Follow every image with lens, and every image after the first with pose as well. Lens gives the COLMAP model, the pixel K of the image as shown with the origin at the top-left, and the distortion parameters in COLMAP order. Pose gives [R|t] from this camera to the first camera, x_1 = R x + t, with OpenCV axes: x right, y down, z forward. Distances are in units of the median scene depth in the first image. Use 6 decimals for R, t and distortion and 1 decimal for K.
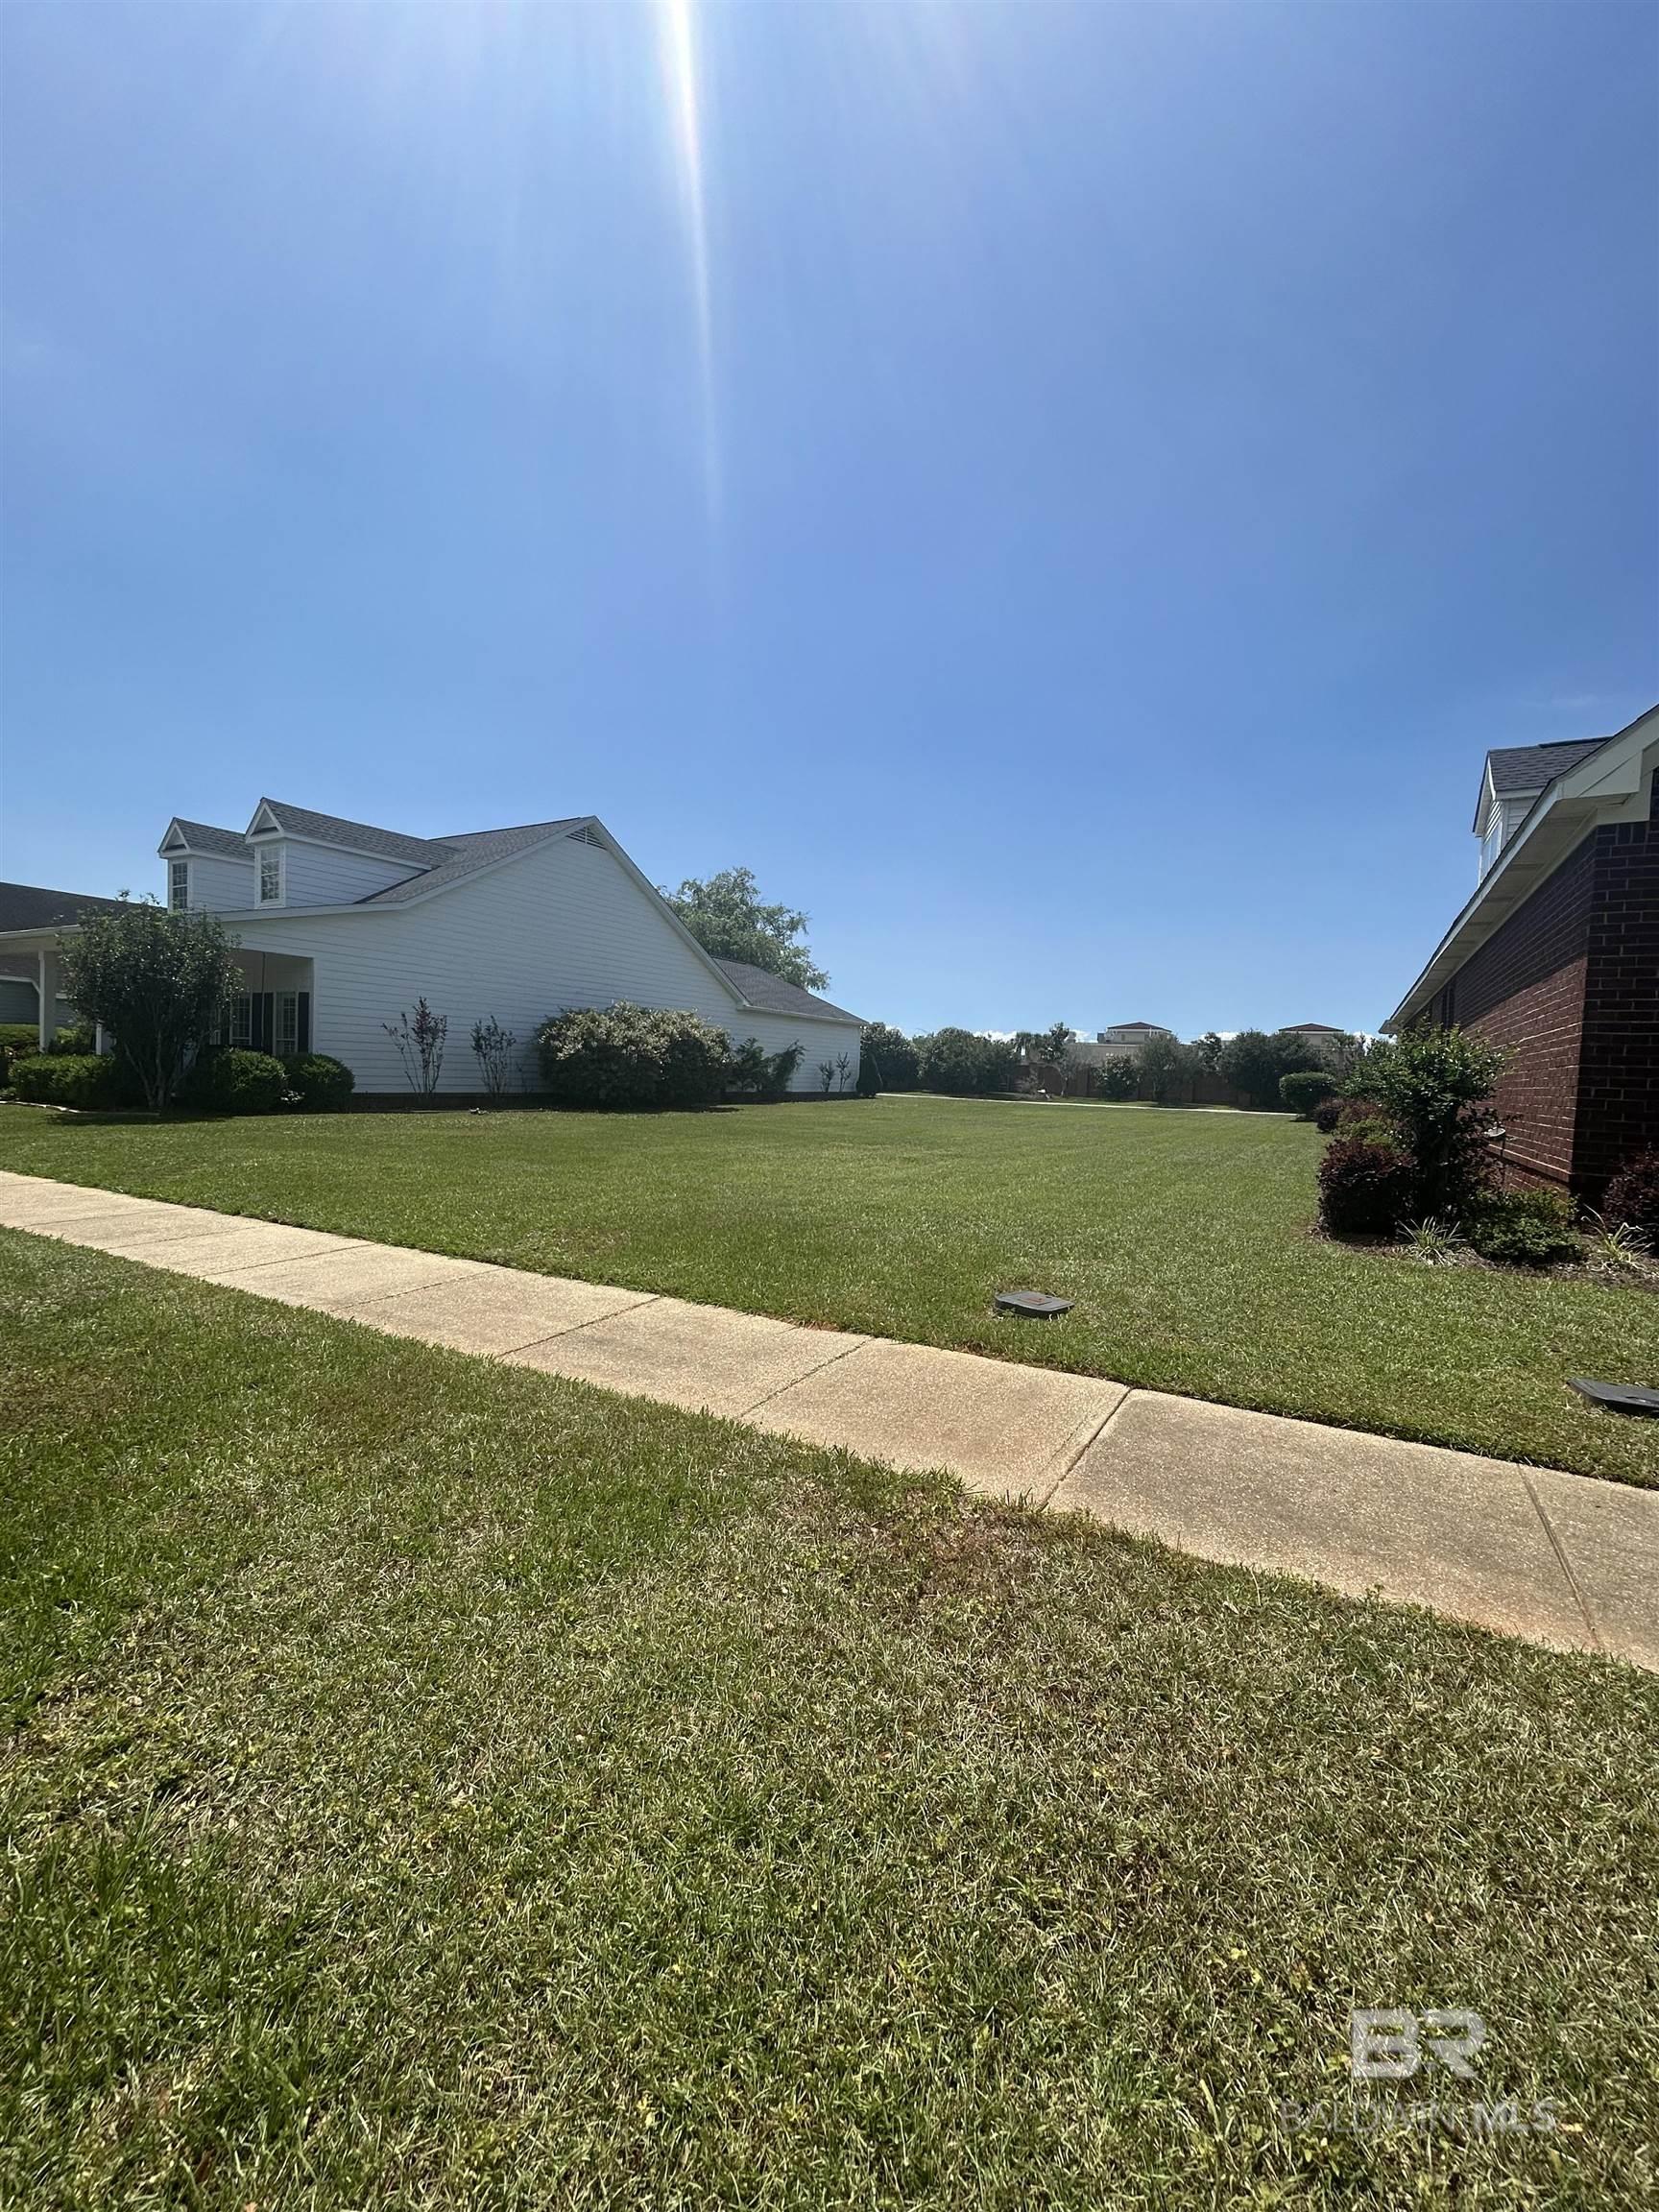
lens RADIAL K [[887.8, 0, 824.0], [0, 887.8, 1090.6], [0, 0, 1]] dist [0.002582, 0.000471]
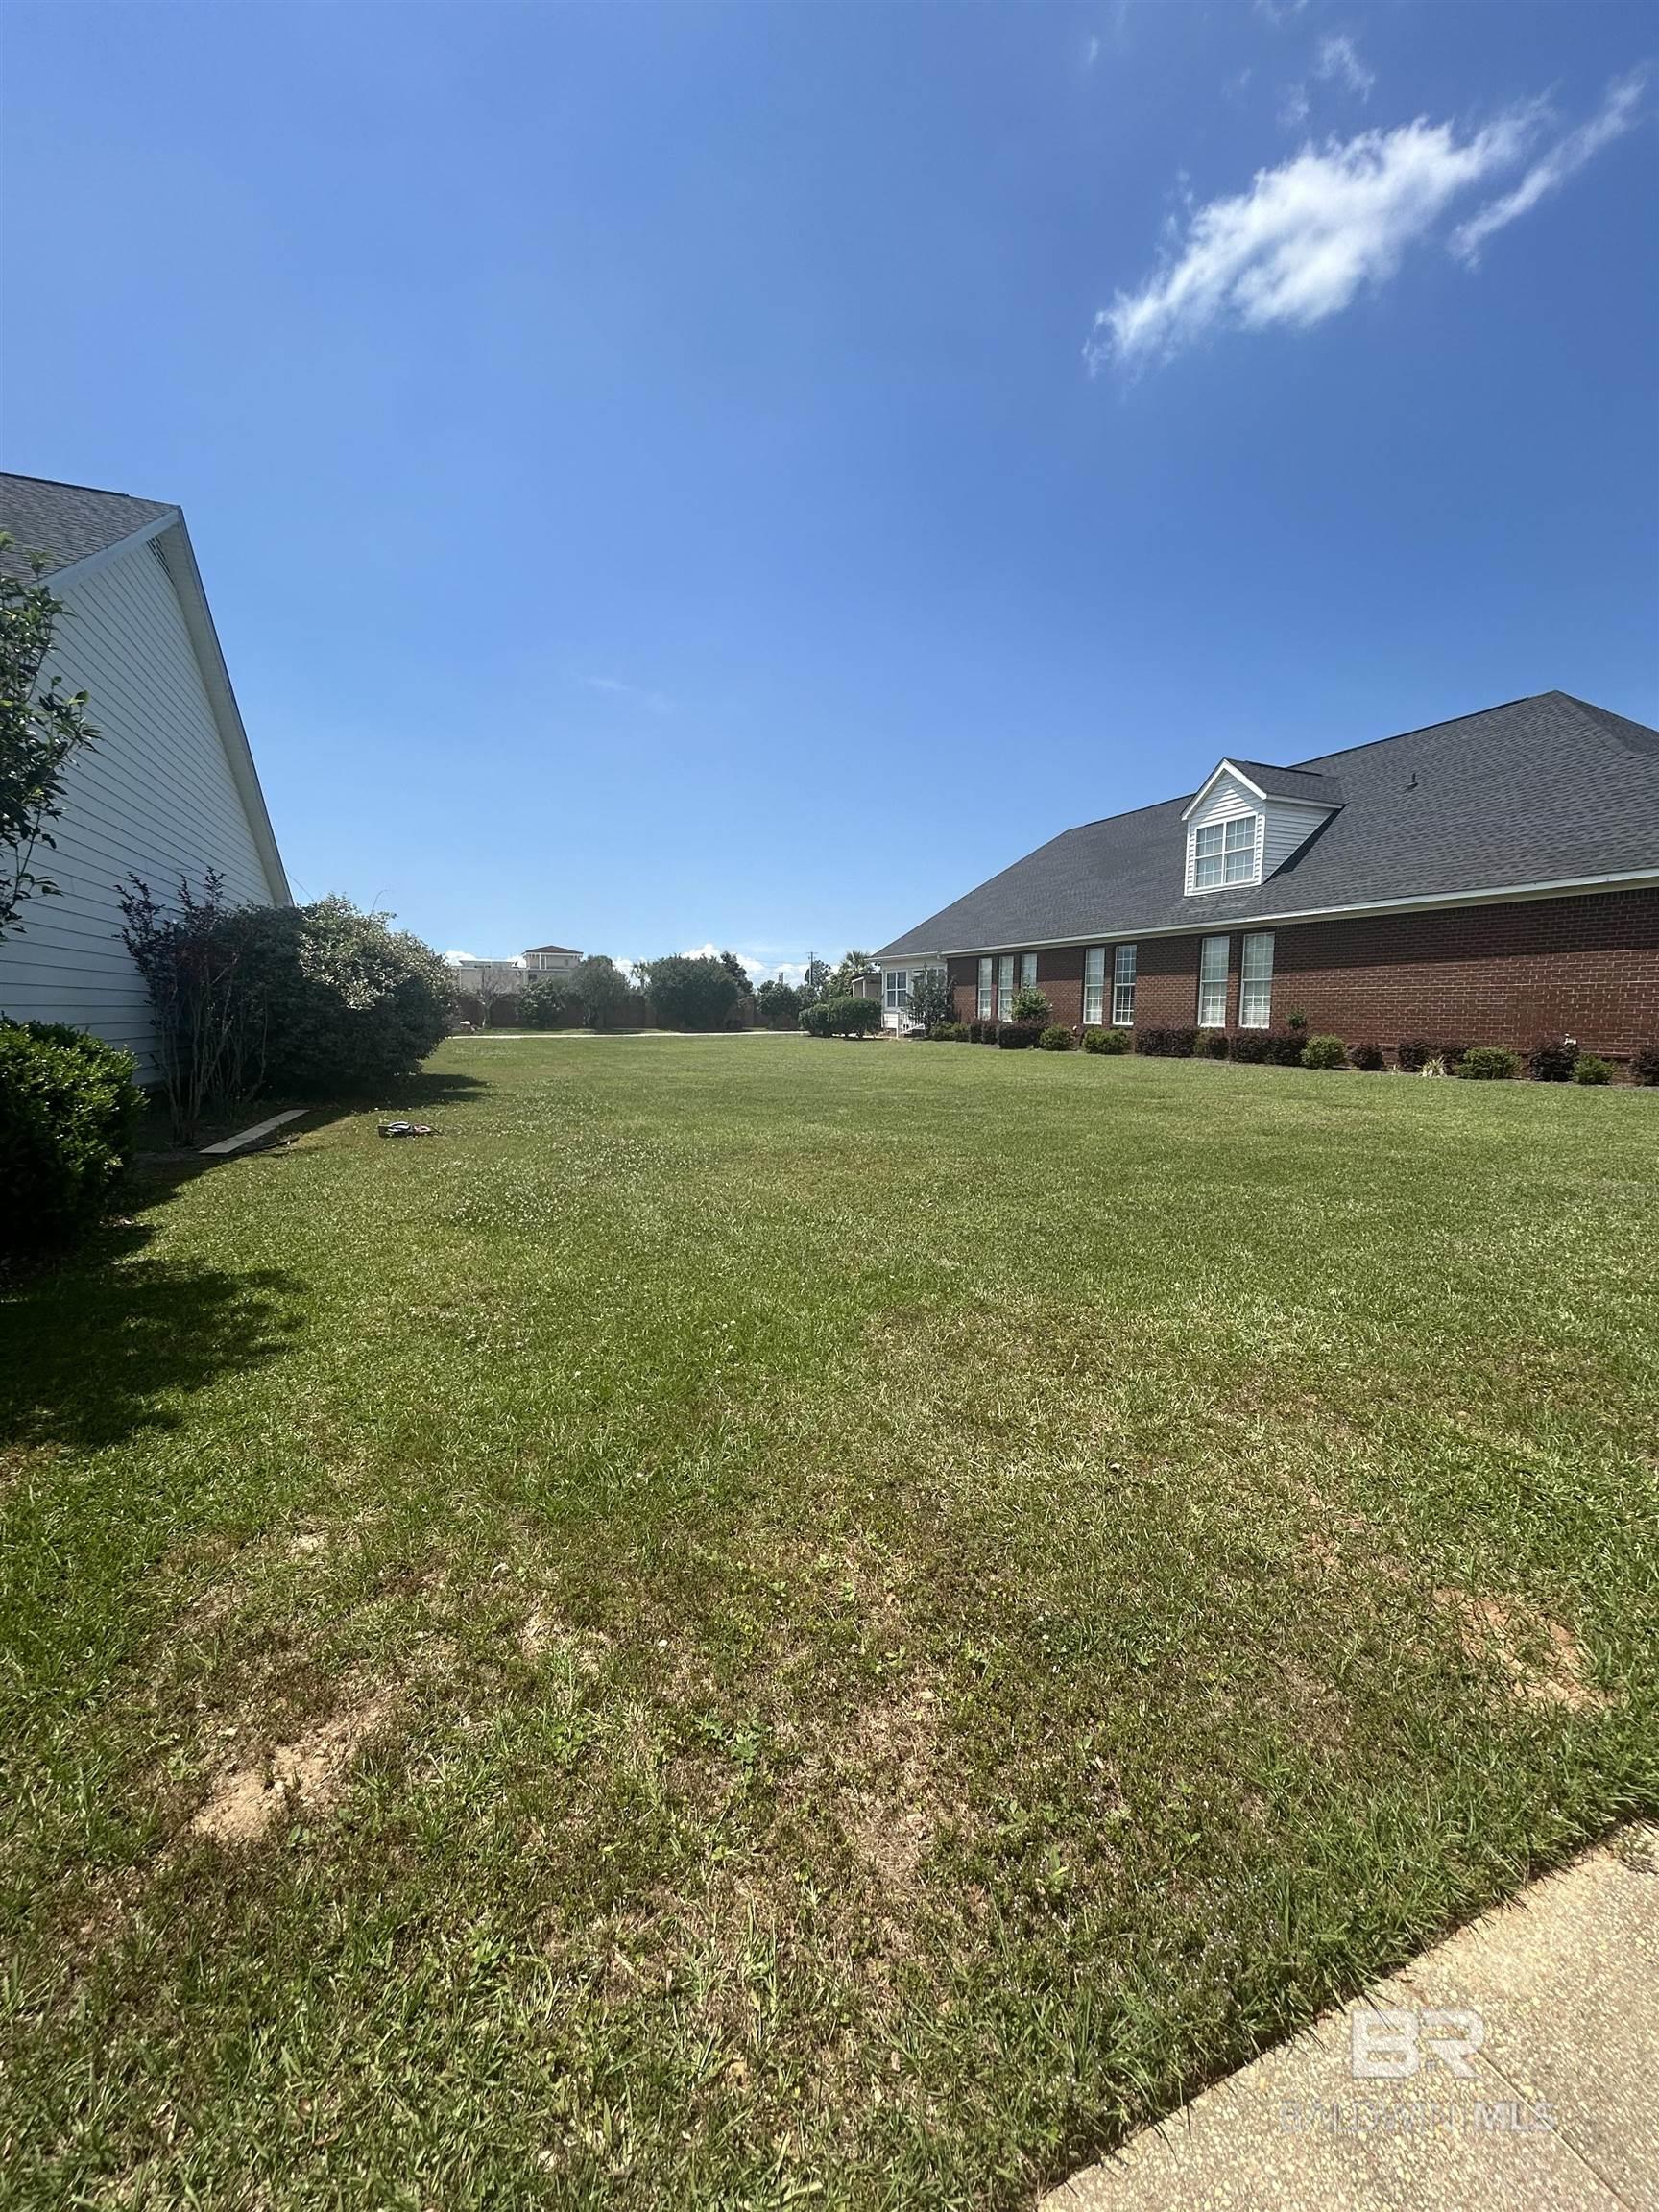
lens RADIAL K [[887.8, 0, 830.9], [0, 887.8, 1118.8], [0, 0, 1]] dist [0.002582, 0.000471]
pose [[0.609088, -0.129243, 0.782501, -0.471228], [0.033383, 0.989936, 0.137520, -0.028318], [-0.792400, -0.057640, 0.607273, 0.392644]]
